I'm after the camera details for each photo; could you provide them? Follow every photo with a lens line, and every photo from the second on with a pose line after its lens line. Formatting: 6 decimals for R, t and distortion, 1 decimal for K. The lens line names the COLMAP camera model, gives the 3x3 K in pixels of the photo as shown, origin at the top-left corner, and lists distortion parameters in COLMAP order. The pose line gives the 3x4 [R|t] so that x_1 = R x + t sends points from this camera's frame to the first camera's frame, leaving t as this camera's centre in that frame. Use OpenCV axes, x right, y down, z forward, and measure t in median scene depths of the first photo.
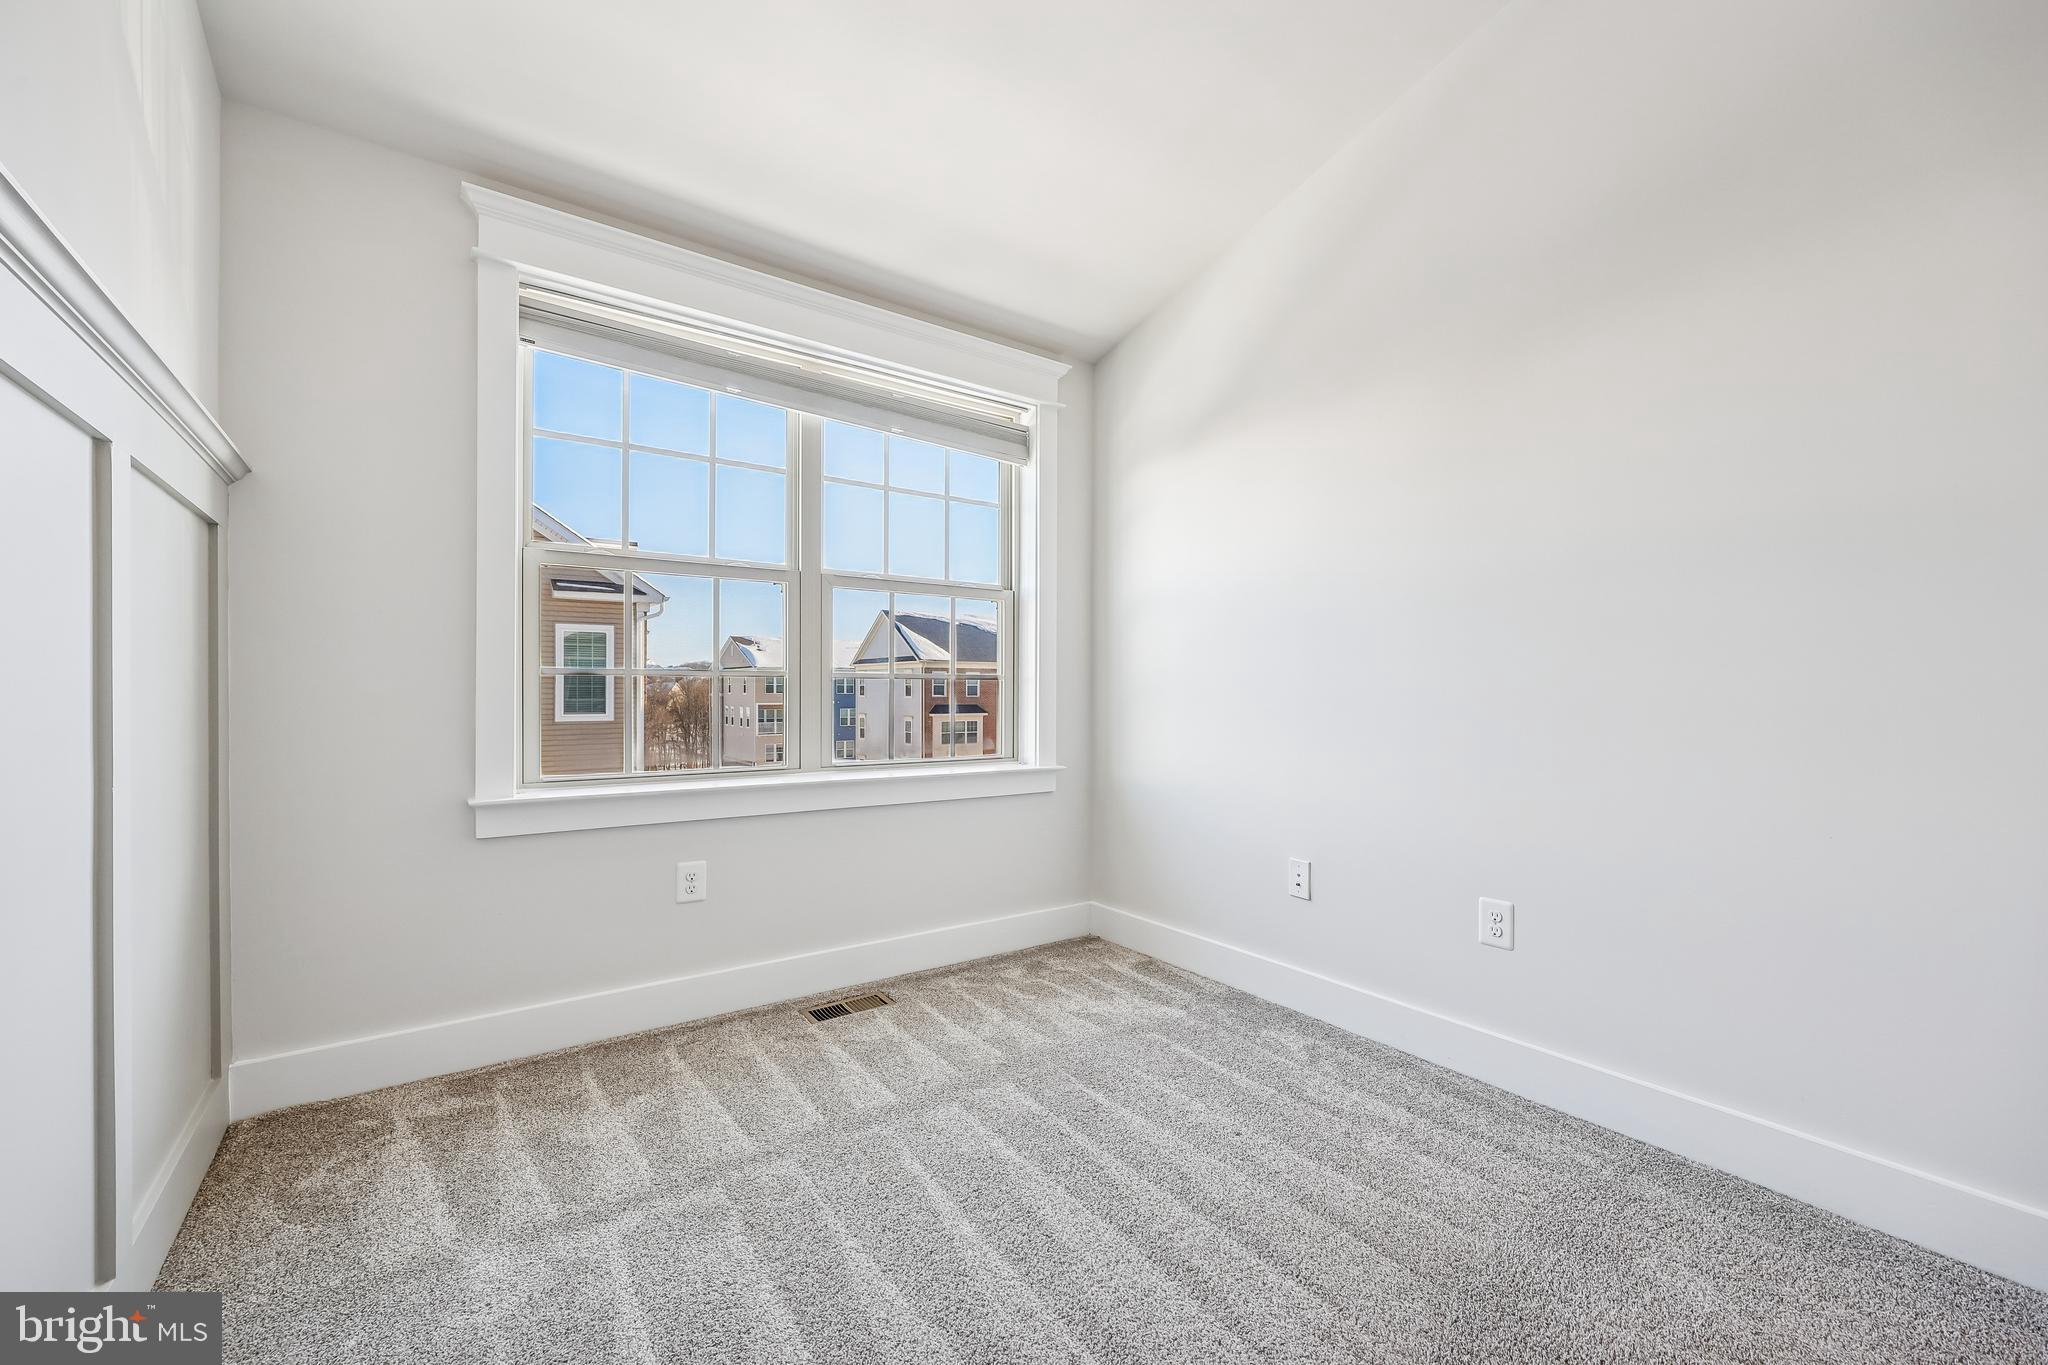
lens RADIAL K [[821.5, 0, 1031.4], [0, 821.5, 695.4], [0, 0, 1]] dist [0.000863, 0.000023]
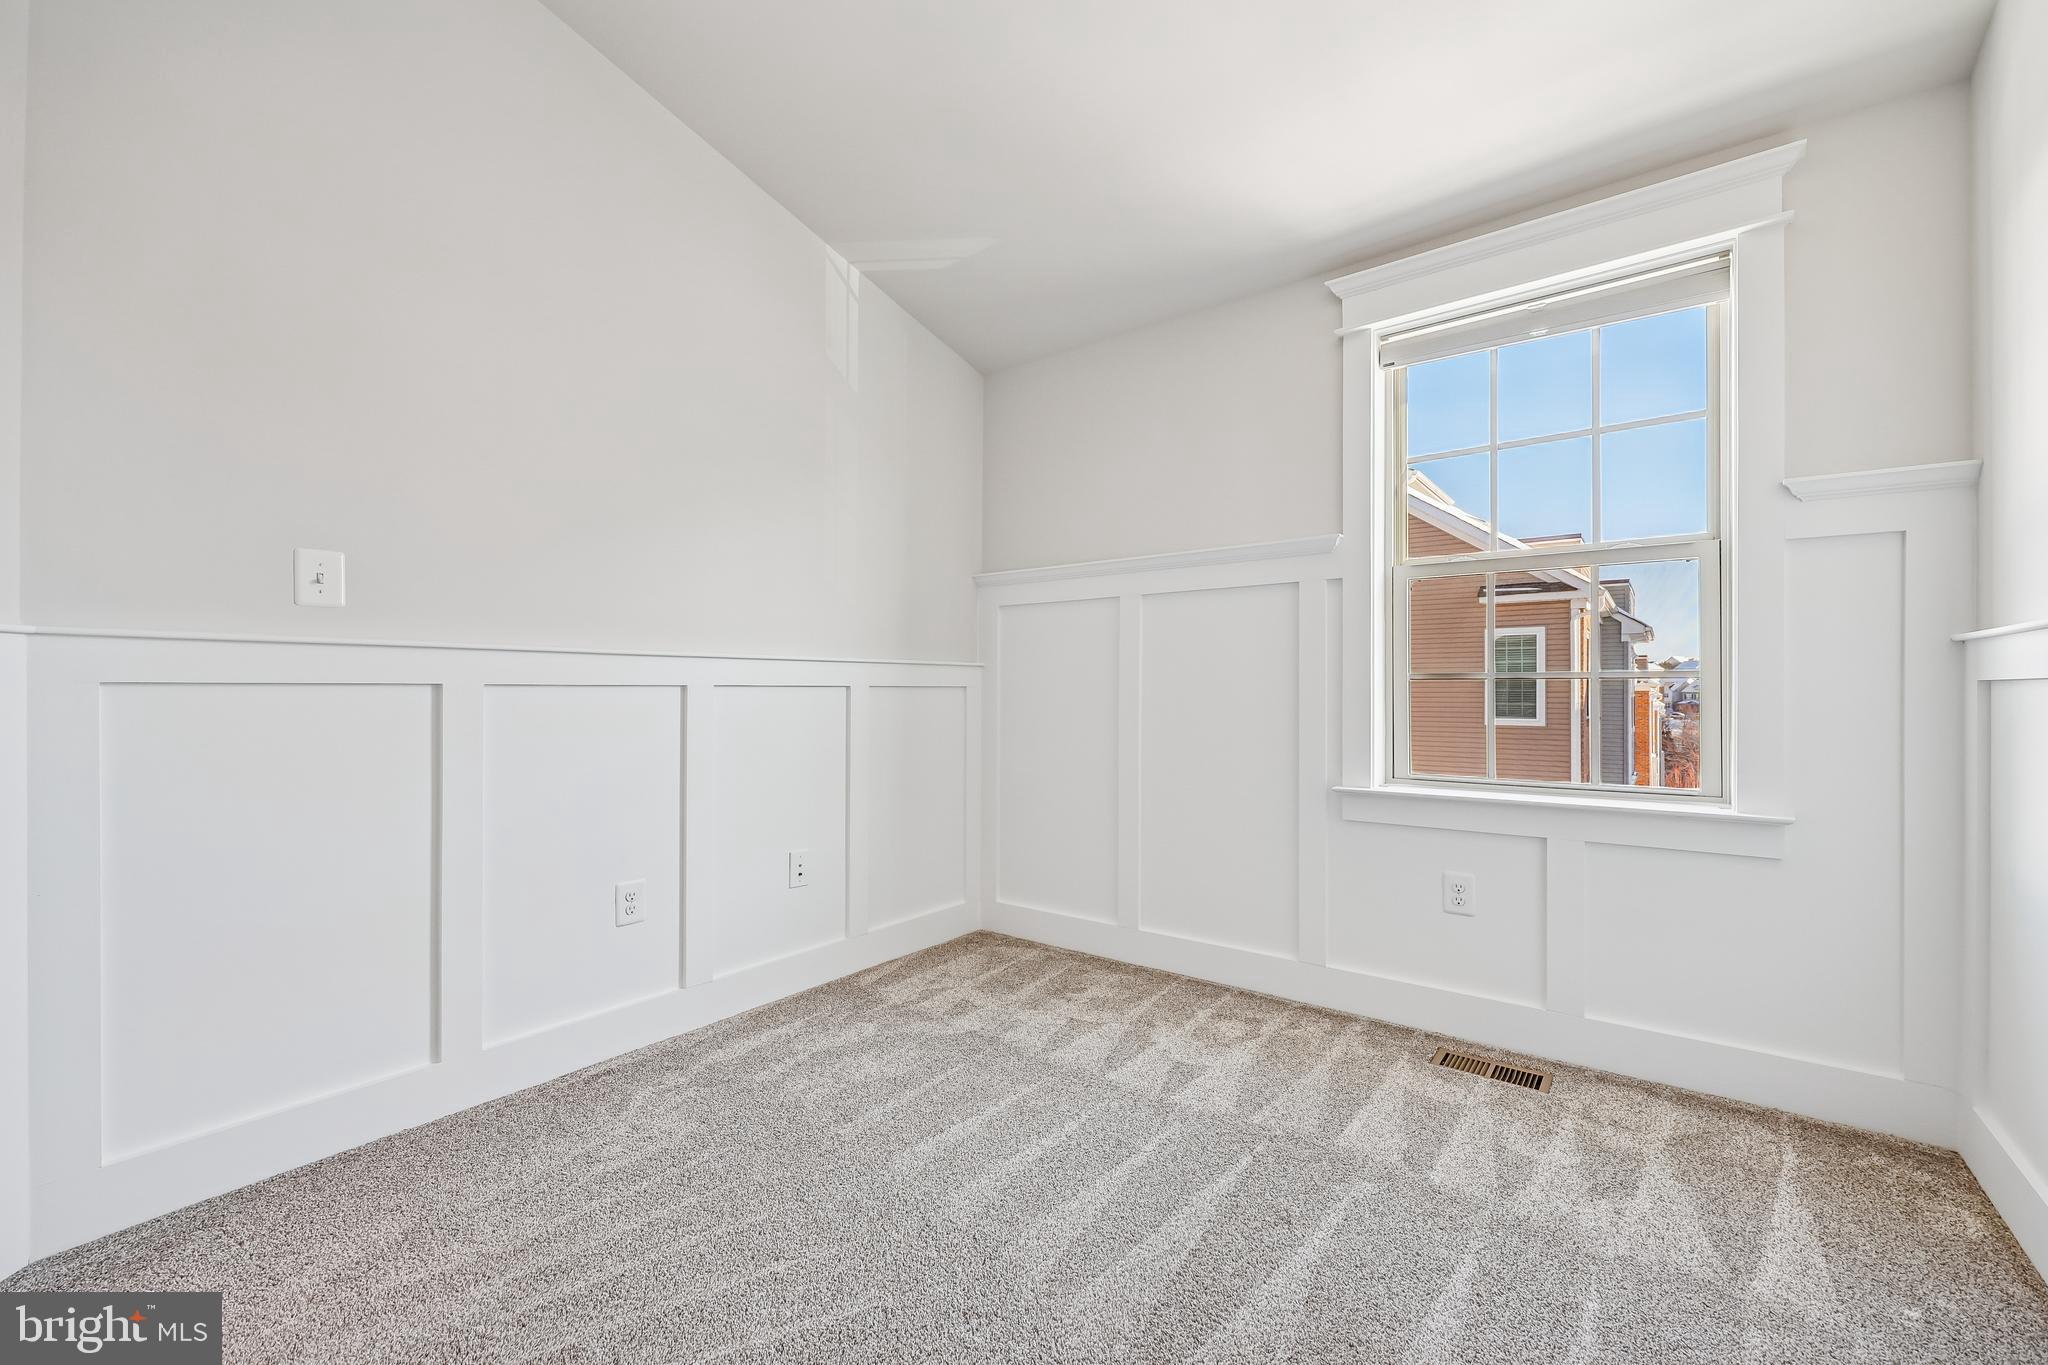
lens RADIAL K [[823.2, 0, 1036.7], [0, 823.2, 690.6], [0, 0, 1]] dist [-0.001794, 0.000495]
pose [[0.276410, -0.008456, -0.961003, 0.277851], [-0.002246, 0.999953, -0.009444, -0.000287], [0.961037, 0.004769, 0.276378, 0.188819]]
